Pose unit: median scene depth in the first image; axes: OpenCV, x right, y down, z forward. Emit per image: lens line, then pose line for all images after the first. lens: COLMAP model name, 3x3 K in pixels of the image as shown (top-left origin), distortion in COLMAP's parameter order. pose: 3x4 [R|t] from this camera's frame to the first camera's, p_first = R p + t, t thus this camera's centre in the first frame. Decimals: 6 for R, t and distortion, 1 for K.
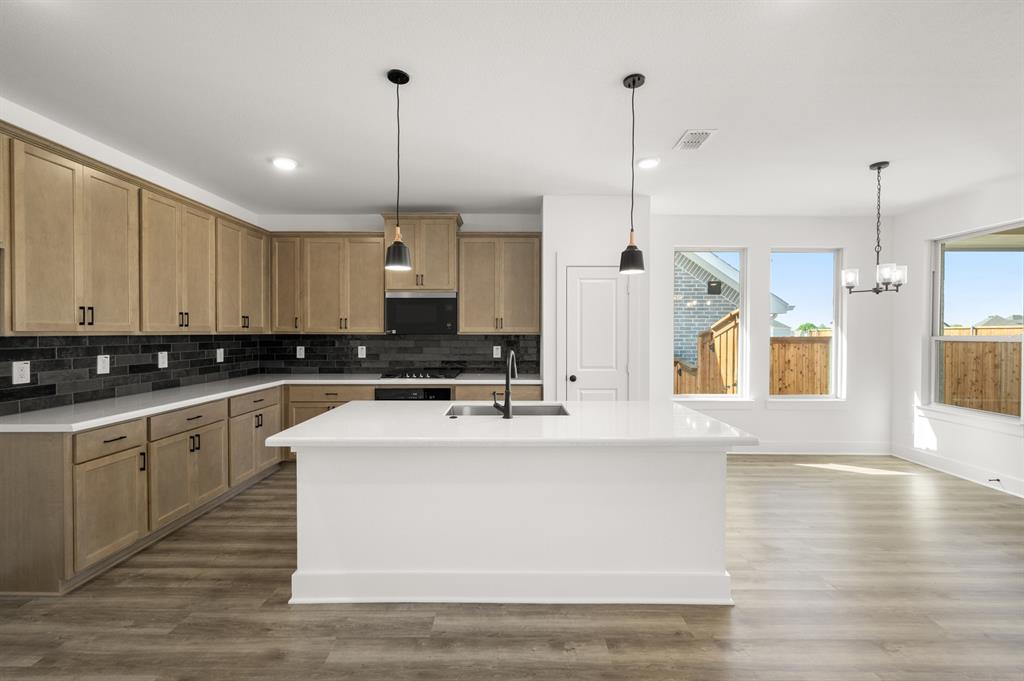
lens RADIAL K [[430.4, 0, 520.0], [0, 430.4, 336.8], [0, 0, 1]] dist [0.002333, 0.000275]
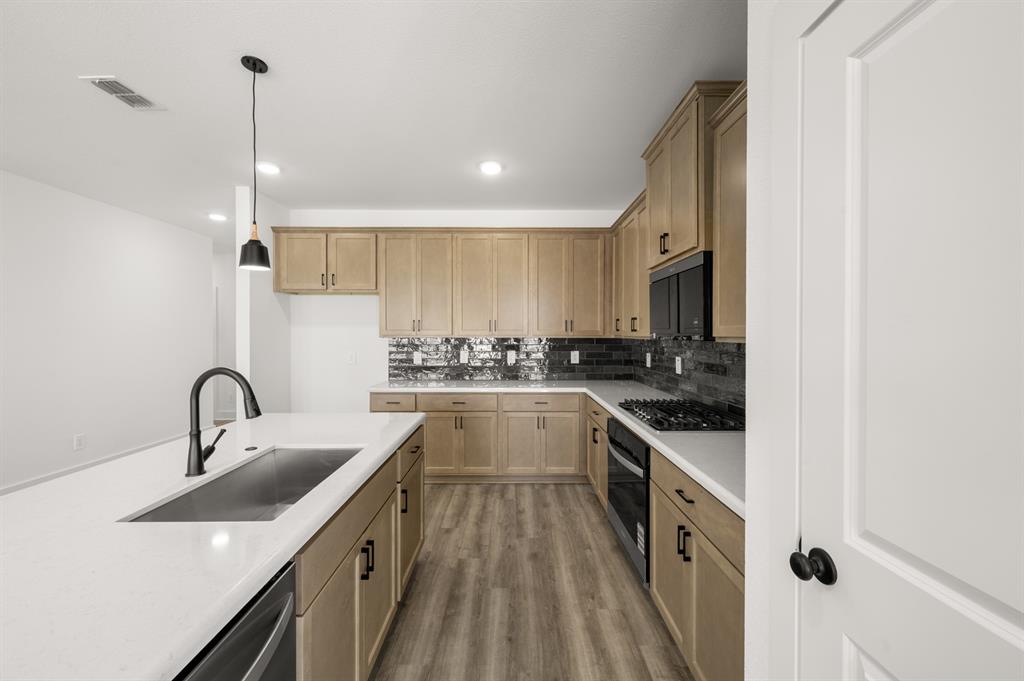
lens RADIAL K [[404.4, 0, 510.4], [0, 404.4, 338.6], [0, 0, 1]] dist [0.000889, 0.000339]
pose [[-0.020087, 0.009619, -0.999752, 0.324579], [-0.012364, 0.999875, 0.009868, -0.011785], [0.999722, 0.012560, -0.019966, 0.871057]]
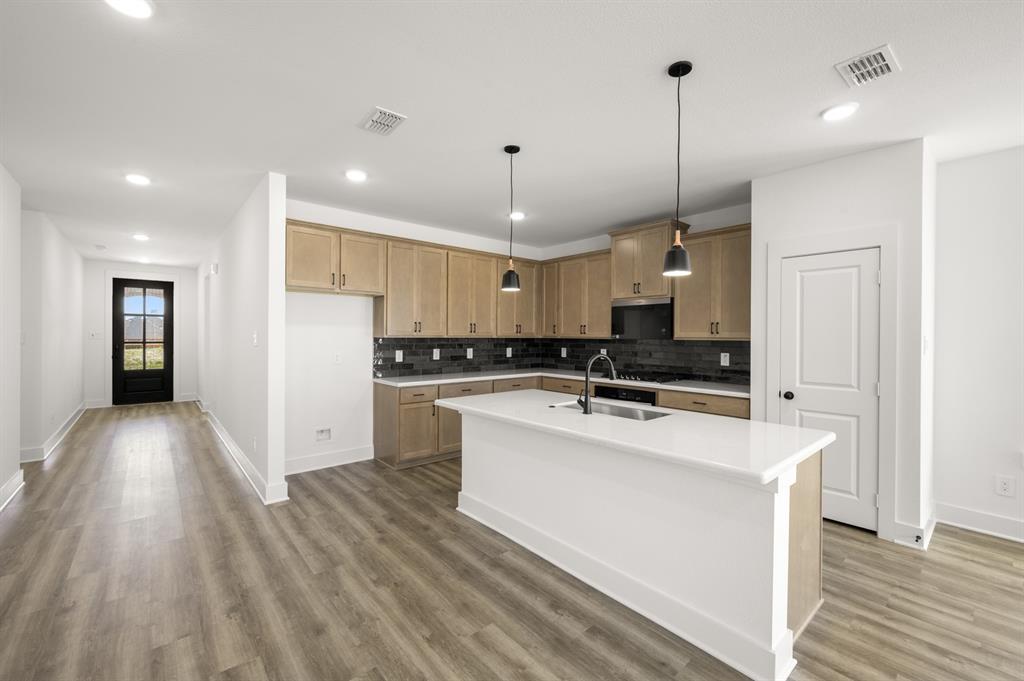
lens RADIAL K [[430.4, 0, 508.2], [0, 430.4, 340.3], [0, 0, 1]] dist [0.002333, 0.000275]
pose [[0.643320, 0.011617, -0.765509, 0.412953], [-0.014251, 0.999893, 0.003197, -0.001886], [0.765465, 0.008853, 0.643417, 0.069806]]
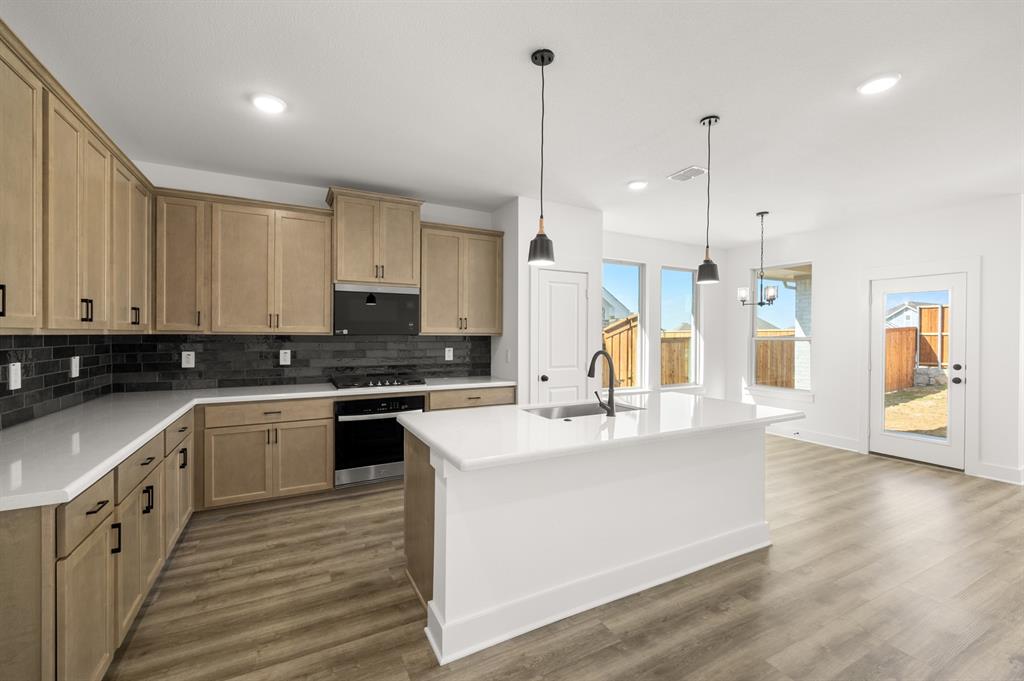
lens RADIAL K [[430.4, 0, 524.9], [0, 430.4, 339.4], [0, 0, 1]] dist [0.002333, 0.000275]
pose [[0.880986, -0.002615, 0.473134, -0.413900], [0.002066, 0.999996, 0.001681, 0.002230], [-0.473137, -0.000503, 0.880989, 0.112388]]
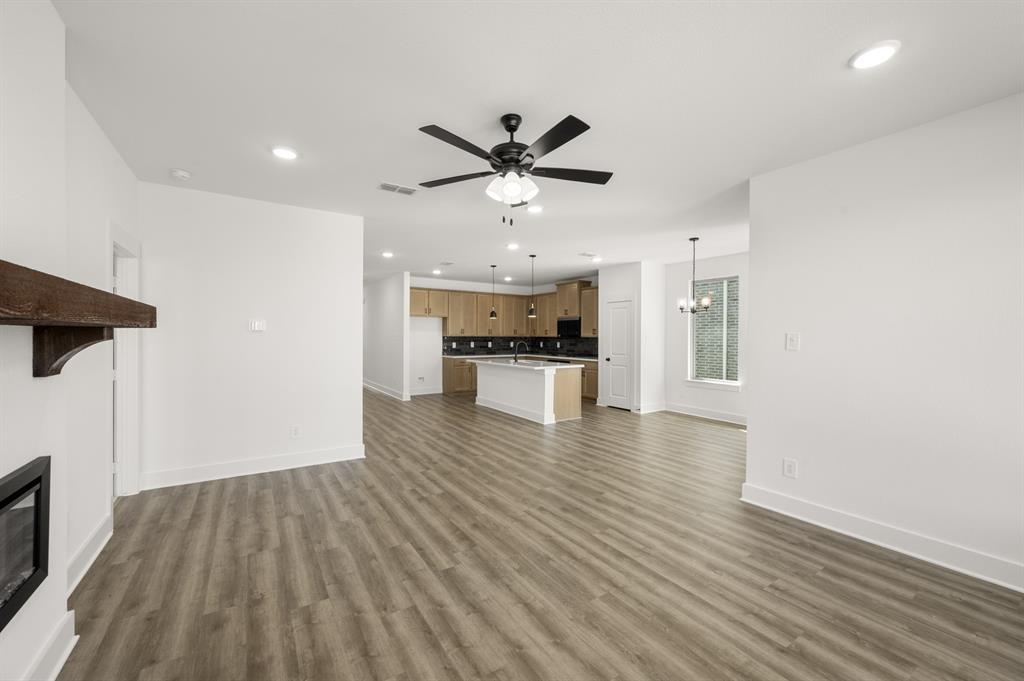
lens RADIAL K [[404.4, 0, 506.4], [0, 404.4, 340.3], [0, 0, 1]] dist [0.000889, 0.000339]
pose [[0.533817, 0.009606, -0.845545, 1.466029], [-0.014514, 0.999892, 0.002196, 0.011855], [0.845475, 0.011100, 0.533899, -0.398174]]
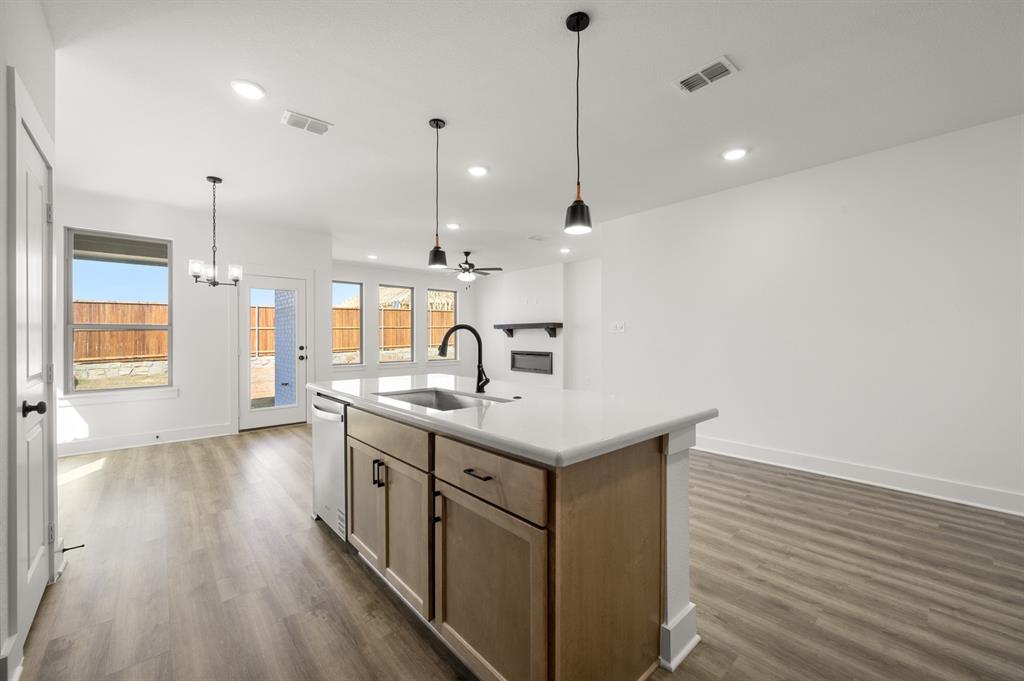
lens RADIAL K [[404.4, 0, 507.7], [0, 404.4, 336.7], [0, 0, 1]] dist [0.000889, 0.000339]
pose [[-0.654201, -0.000351, 0.756321, -0.458120], [0.009994, 0.999909, 0.009109, 0.031481], [-0.756255, 0.013517, -0.654138, 0.922709]]
